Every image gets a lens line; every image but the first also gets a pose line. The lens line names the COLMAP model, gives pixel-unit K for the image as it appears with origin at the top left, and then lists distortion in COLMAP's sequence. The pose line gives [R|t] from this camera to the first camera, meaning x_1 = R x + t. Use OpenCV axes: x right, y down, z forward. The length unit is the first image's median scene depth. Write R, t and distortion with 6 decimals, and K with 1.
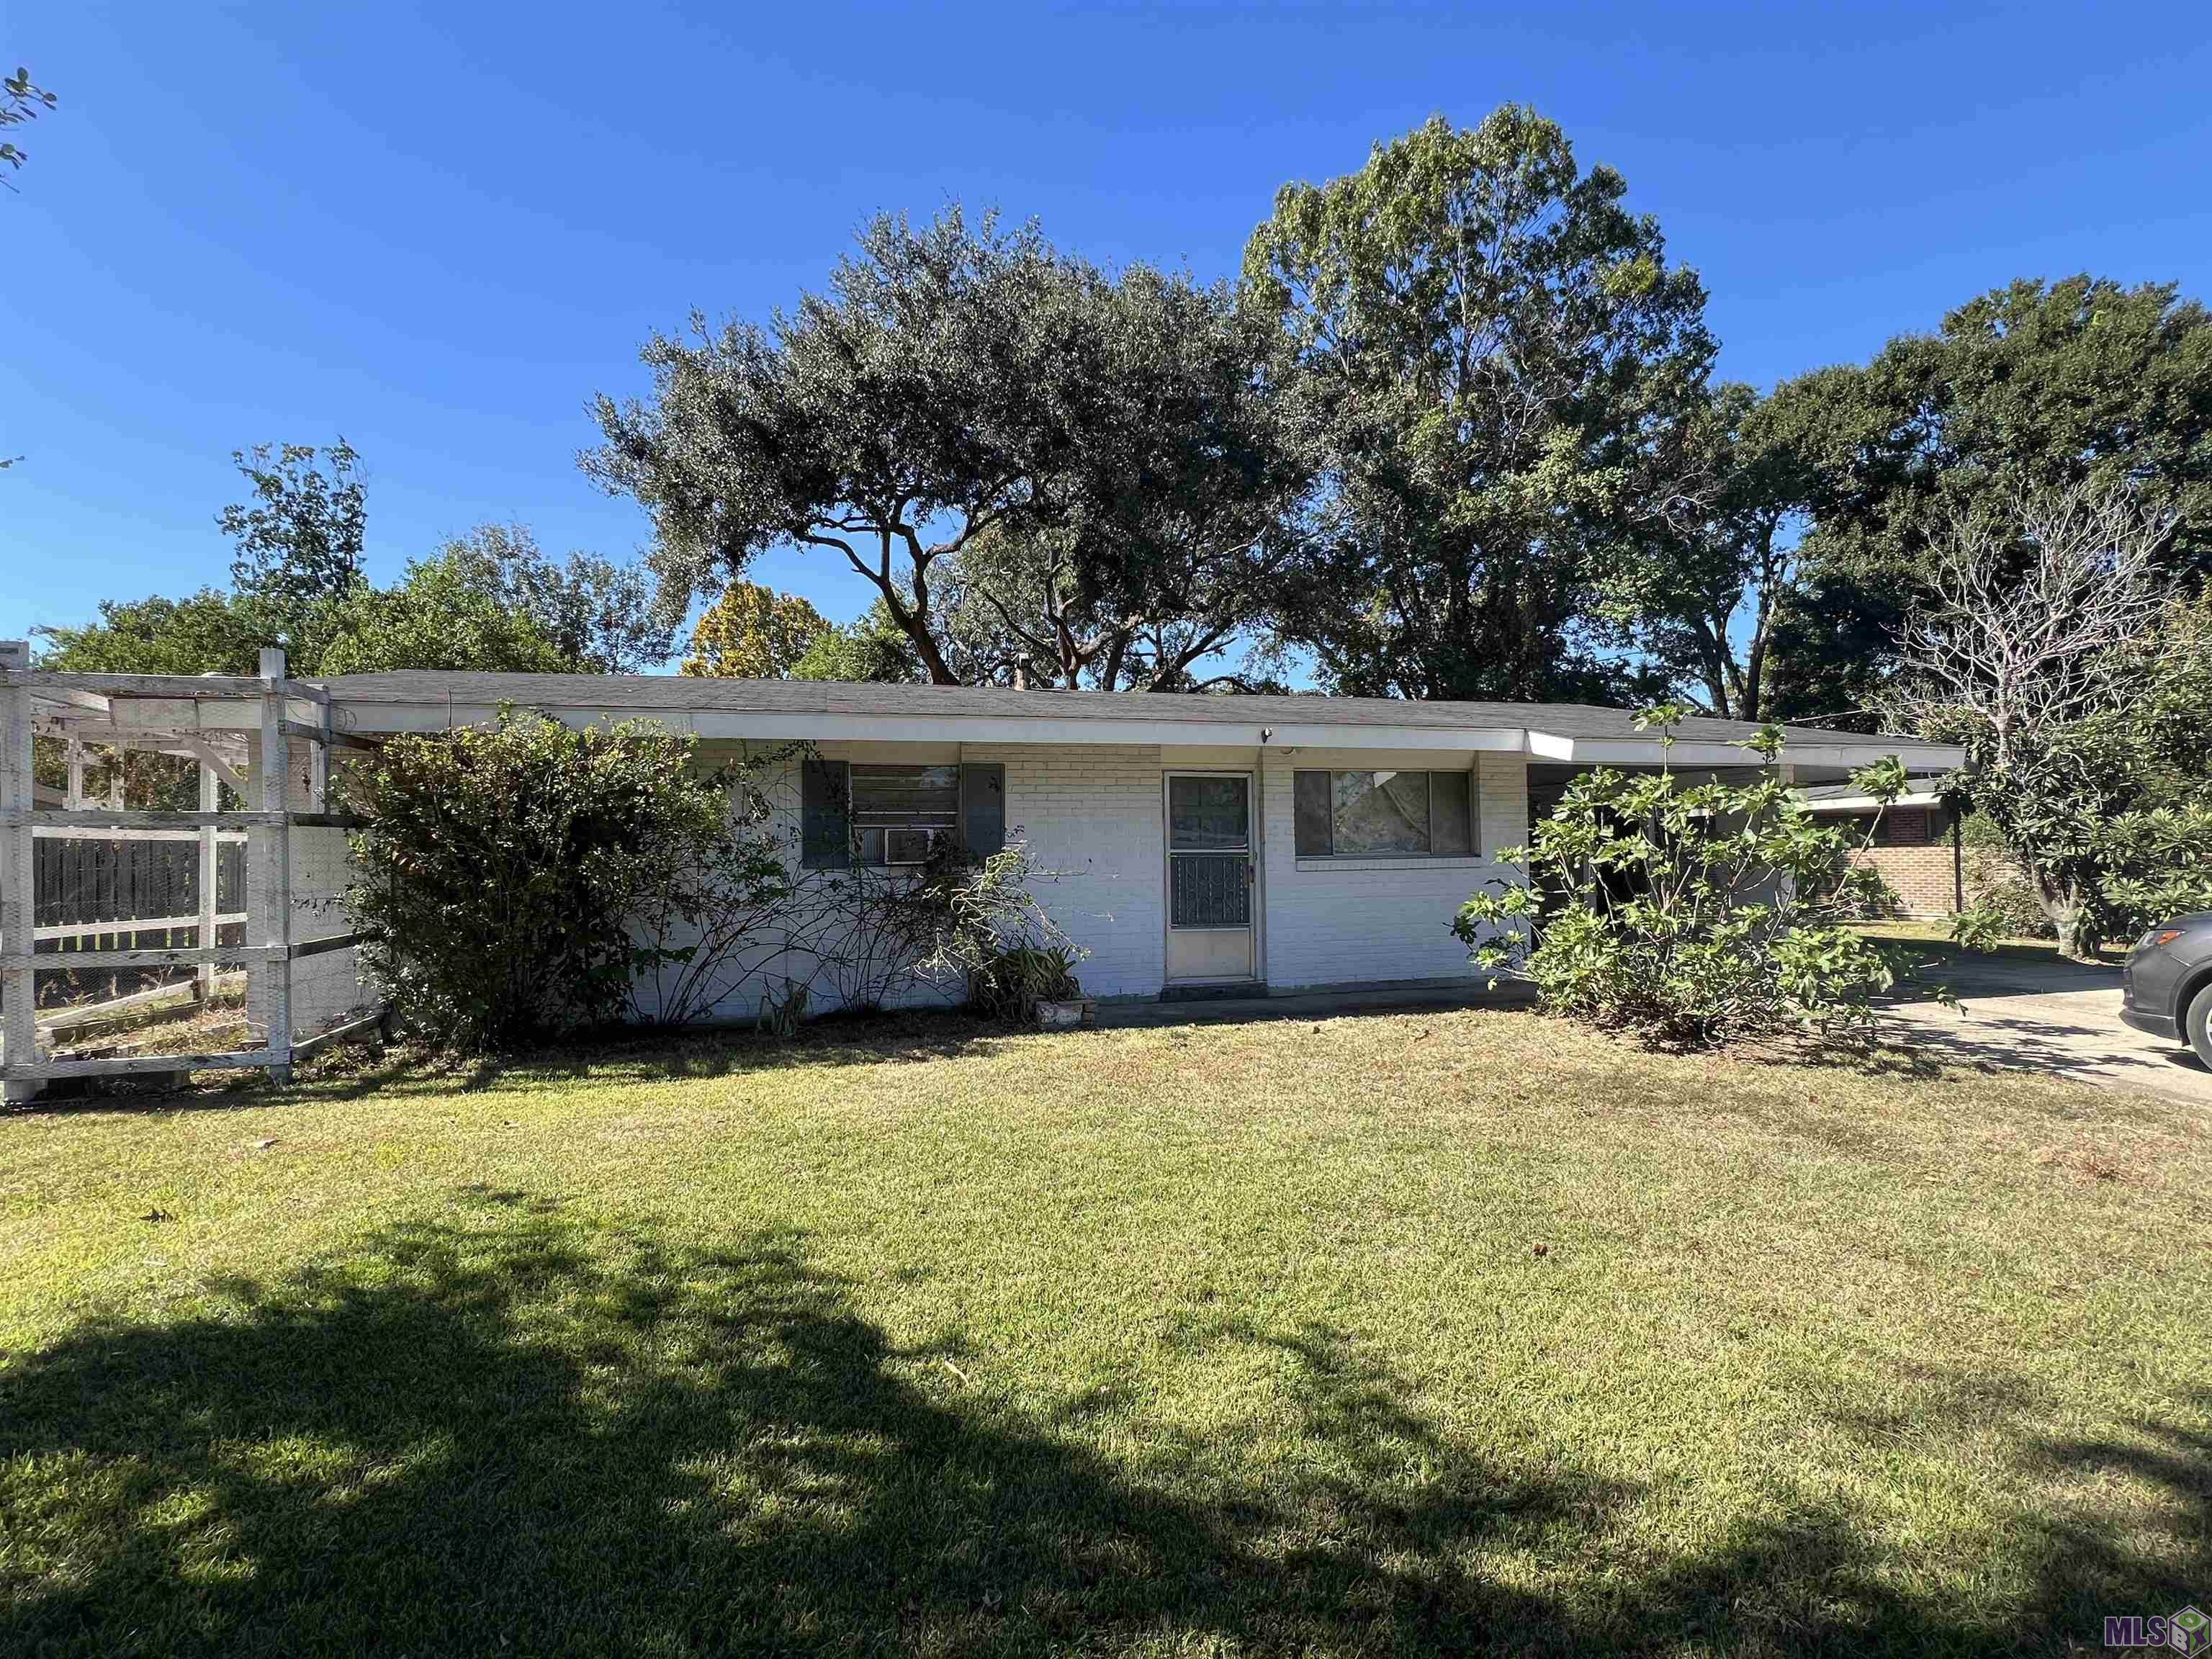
lens RADIAL K [[1005.4, 0, 1099.4], [0, 1005.4, 824.7], [0, 0, 1]] dist [-0.001415, -0.001154]
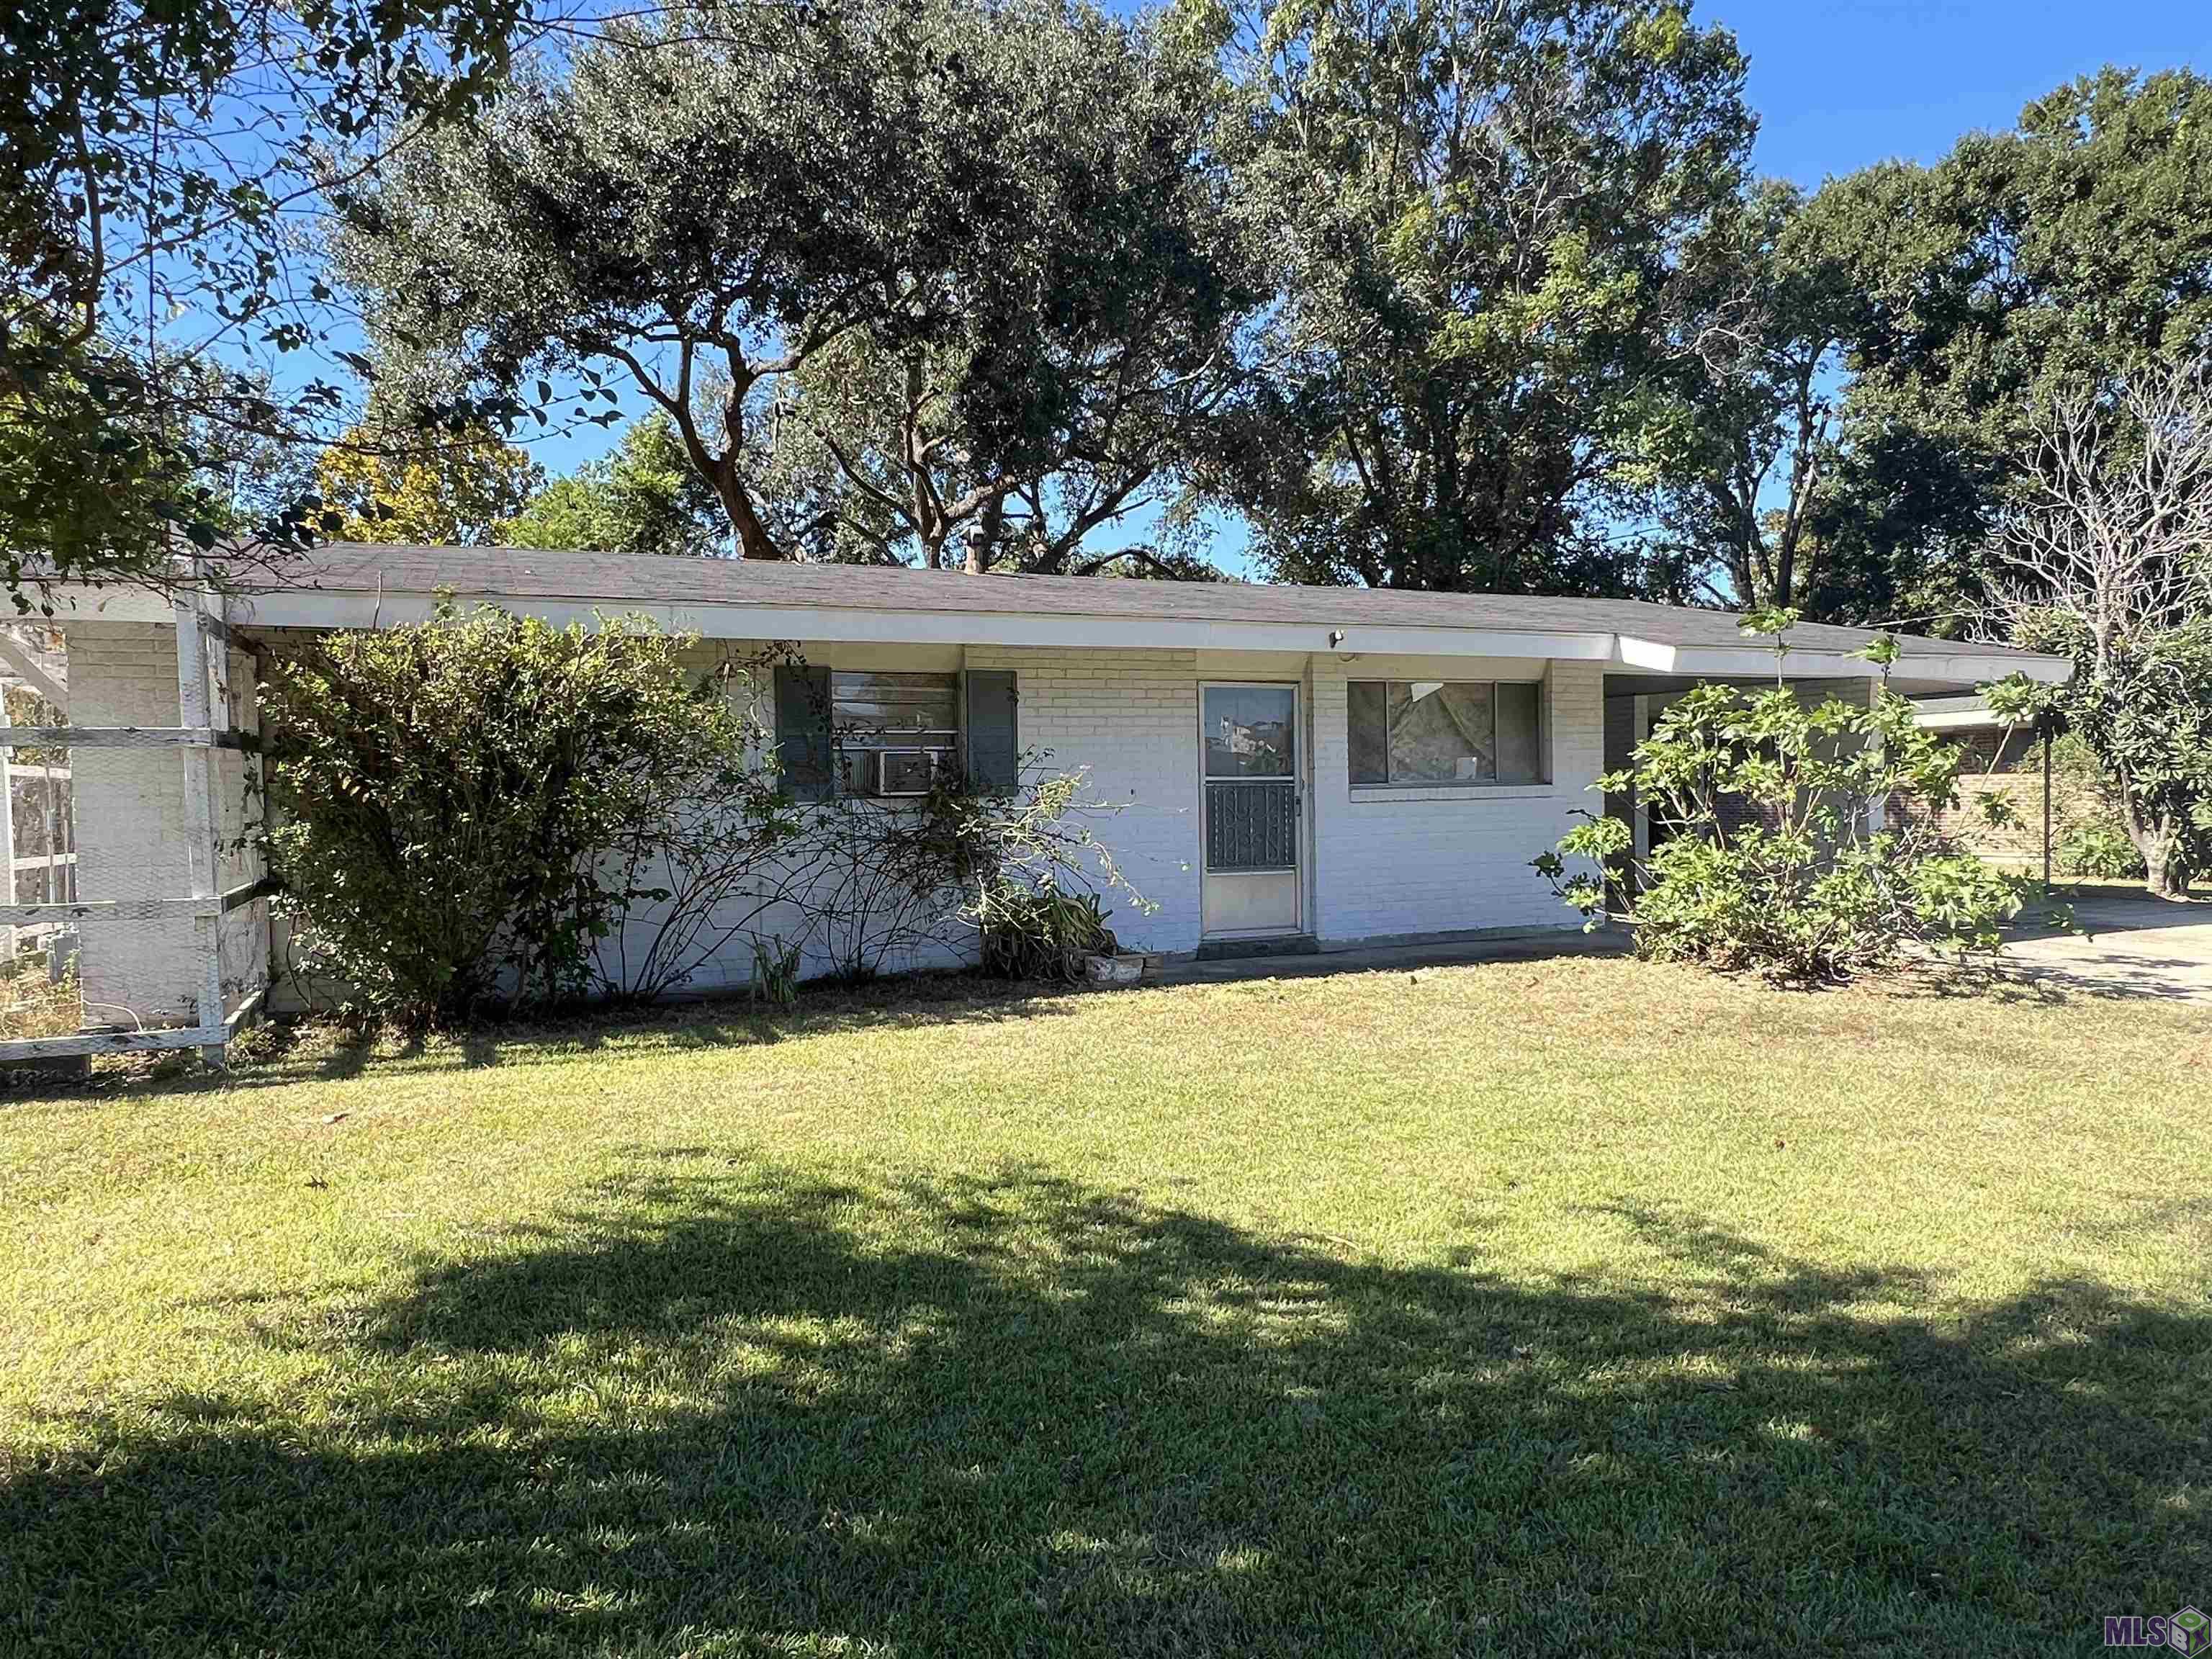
lens RADIAL K [[1500.1, 0, 994.2], [0, 1500.1, 835.8], [0, 0, 1]] dist [-0.007746, -0.006735]
pose [[0.991183, -0.008733, 0.132216, -0.291662], [0.001426, 0.998471, 0.055265, 0.005444], [-0.132496, -0.054589, 0.989679, -0.216609]]
